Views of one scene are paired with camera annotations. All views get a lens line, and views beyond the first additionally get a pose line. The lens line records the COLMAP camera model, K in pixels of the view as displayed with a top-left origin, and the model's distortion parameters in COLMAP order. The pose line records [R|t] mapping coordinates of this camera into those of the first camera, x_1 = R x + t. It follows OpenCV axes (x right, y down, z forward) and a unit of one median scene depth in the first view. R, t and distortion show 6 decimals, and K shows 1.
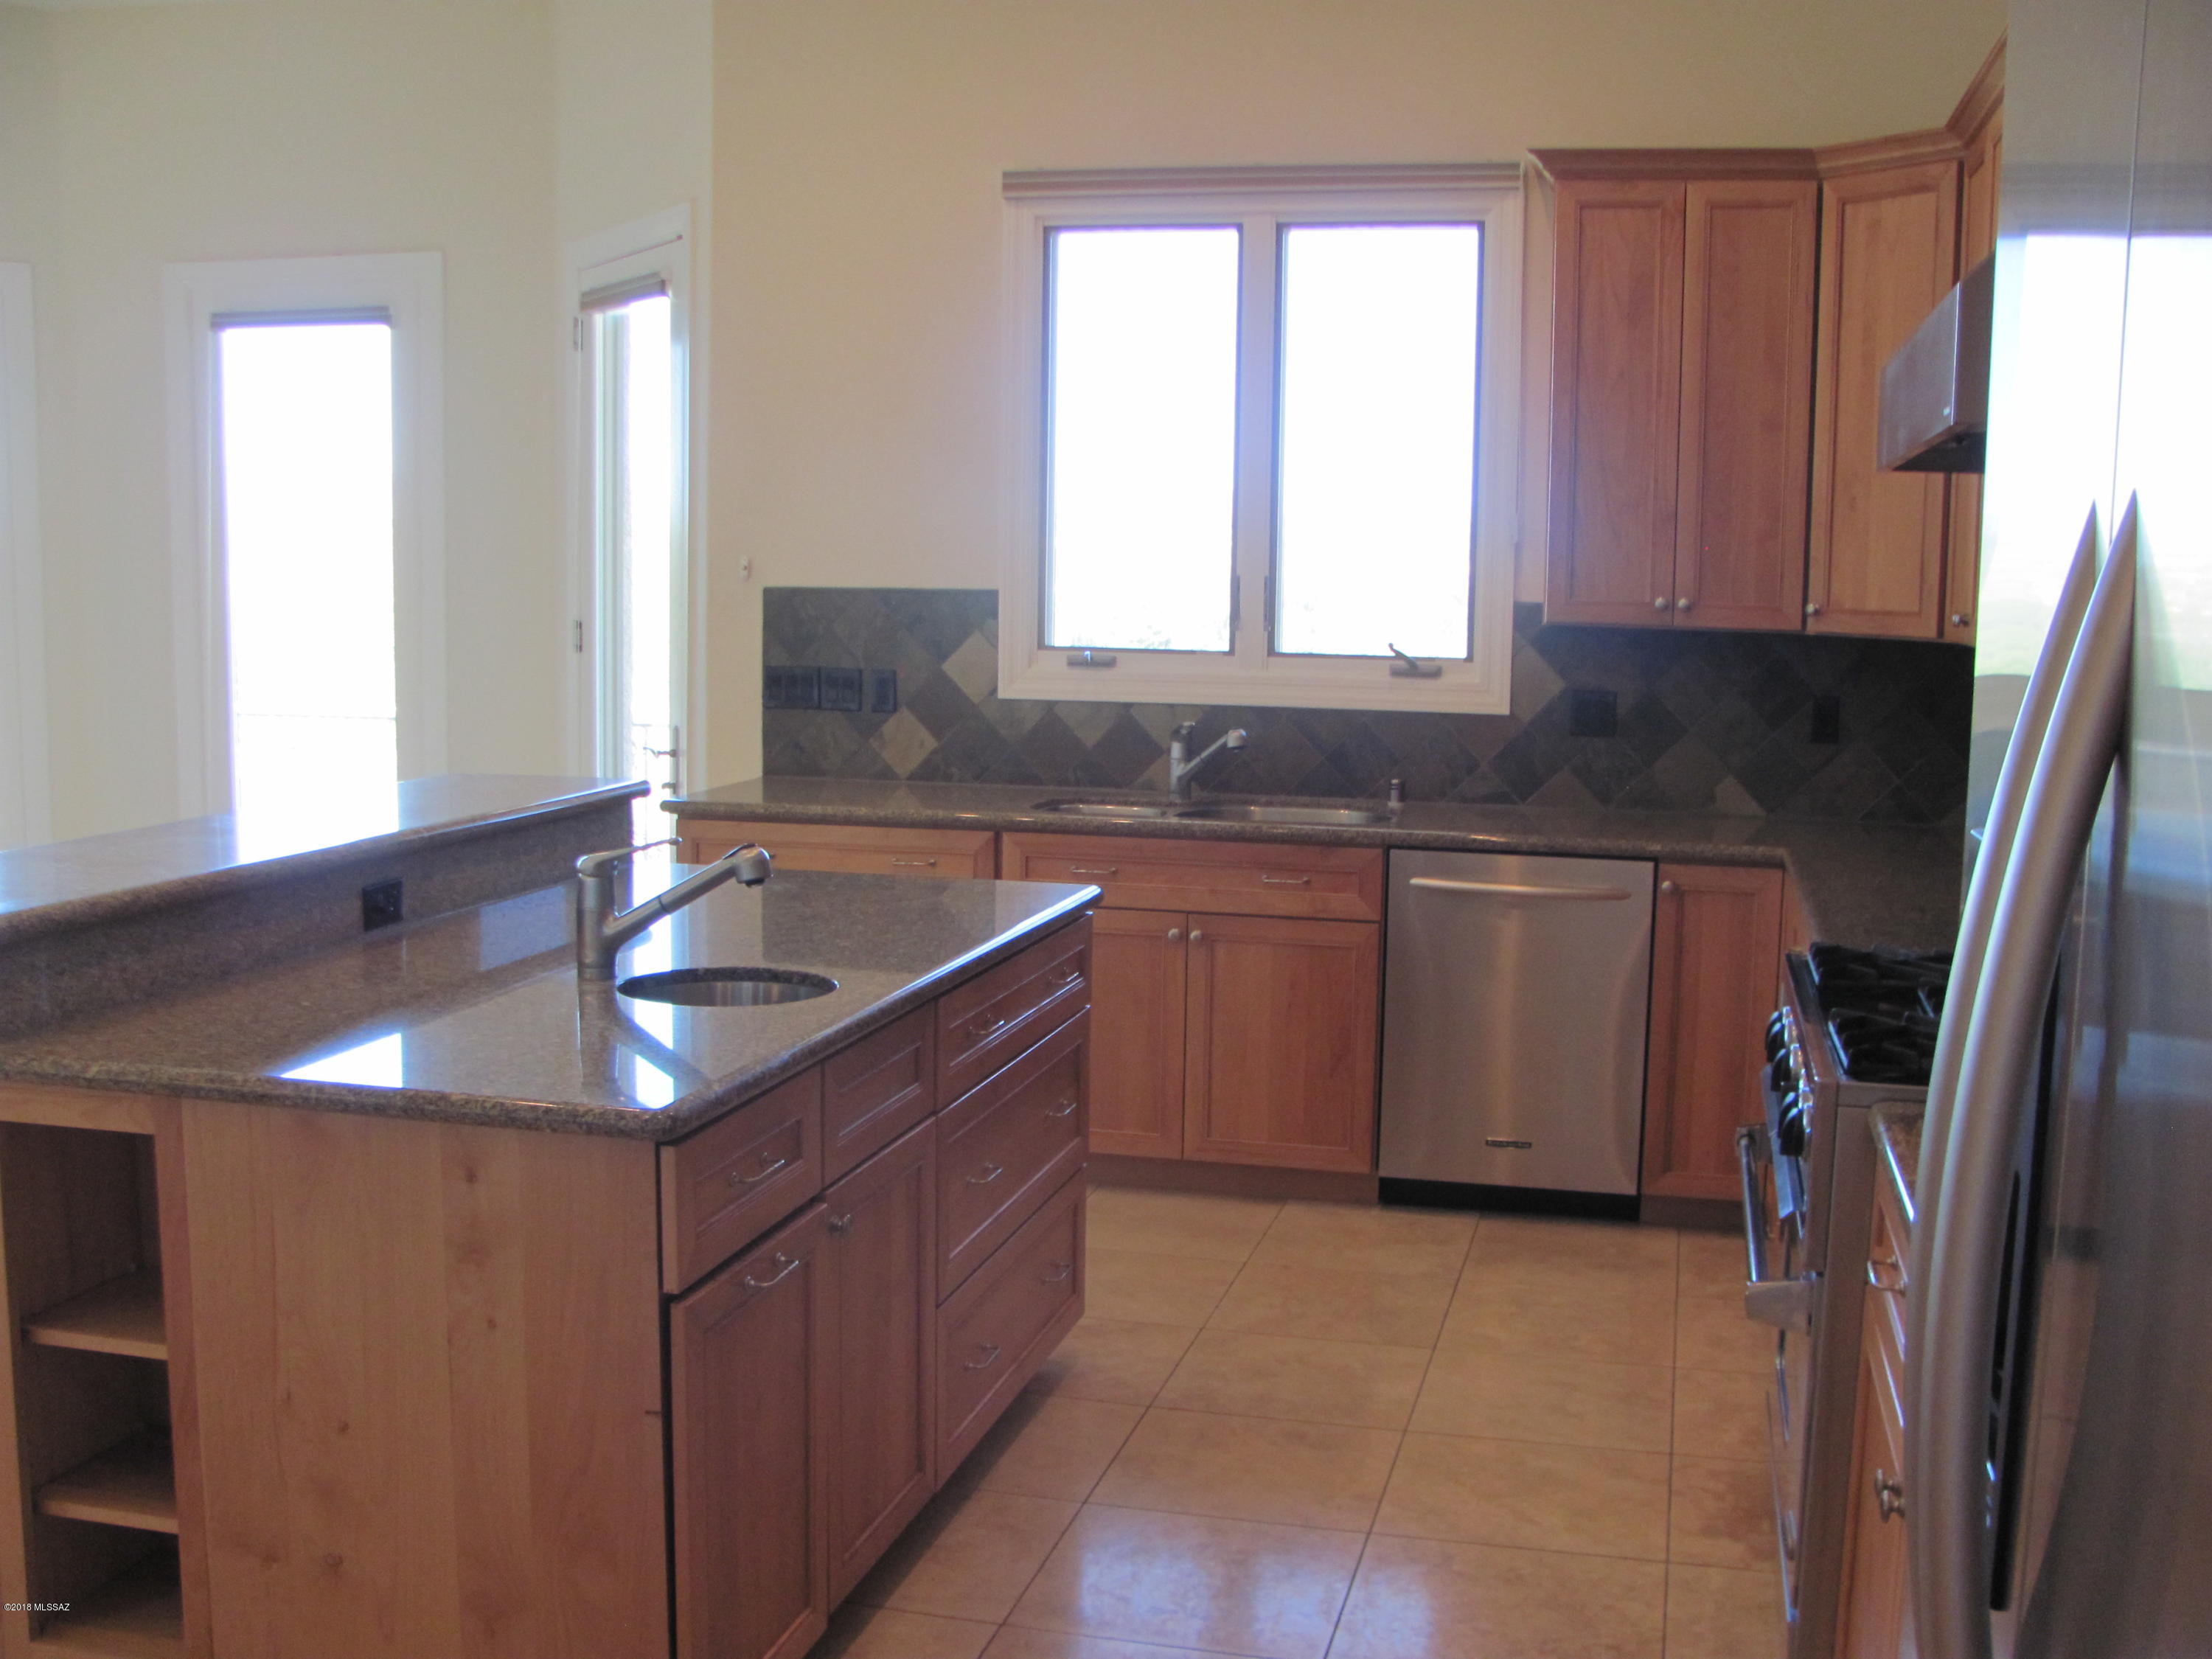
lens RADIAL K [[2344.7, 0, 1110.8], [0, 2344.7, 887.0], [0, 0, 1]] dist [-0.212182, 0.265244]
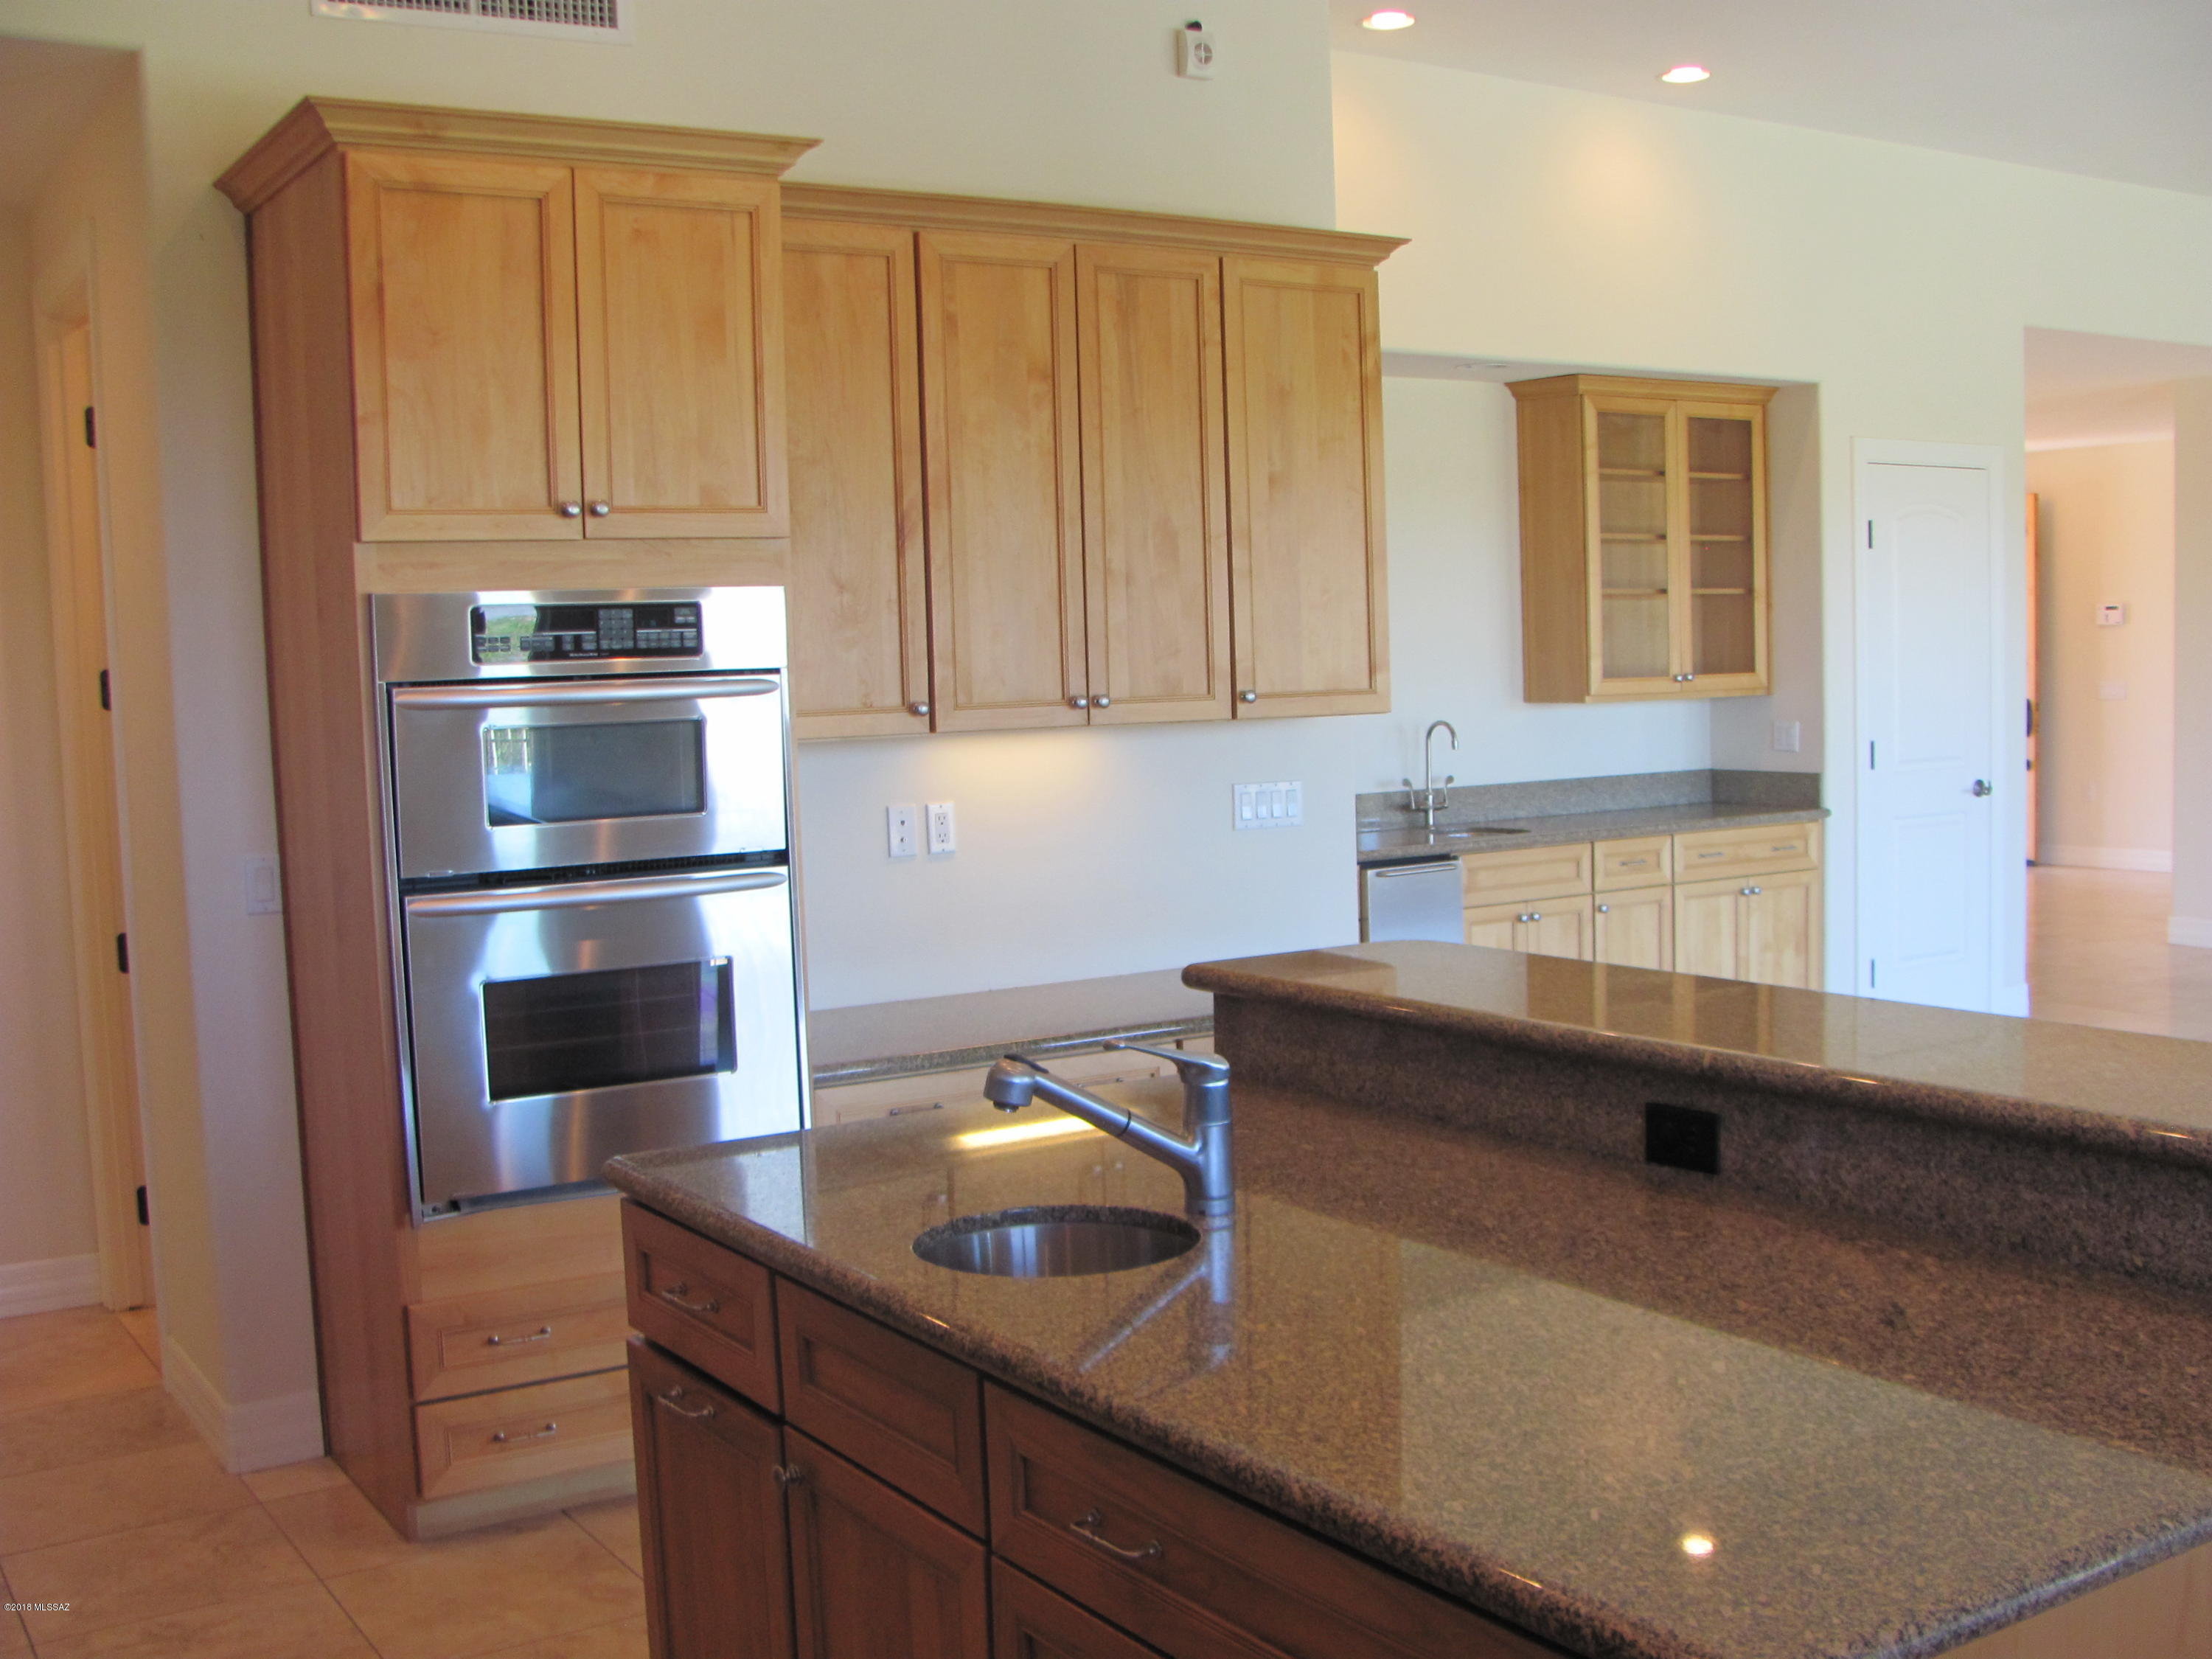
lens RADIAL K [[2344.7, 0, 1110.8], [0, 2344.7, 887.0], [0, 0, 1]] dist [-0.212182, 0.265244]
pose [[-0.687419, 0.077099, -0.722157, 0.213934], [-0.084193, 0.979185, 0.184683, -0.122082], [0.721364, 0.187756, -0.666619, 0.846615]]
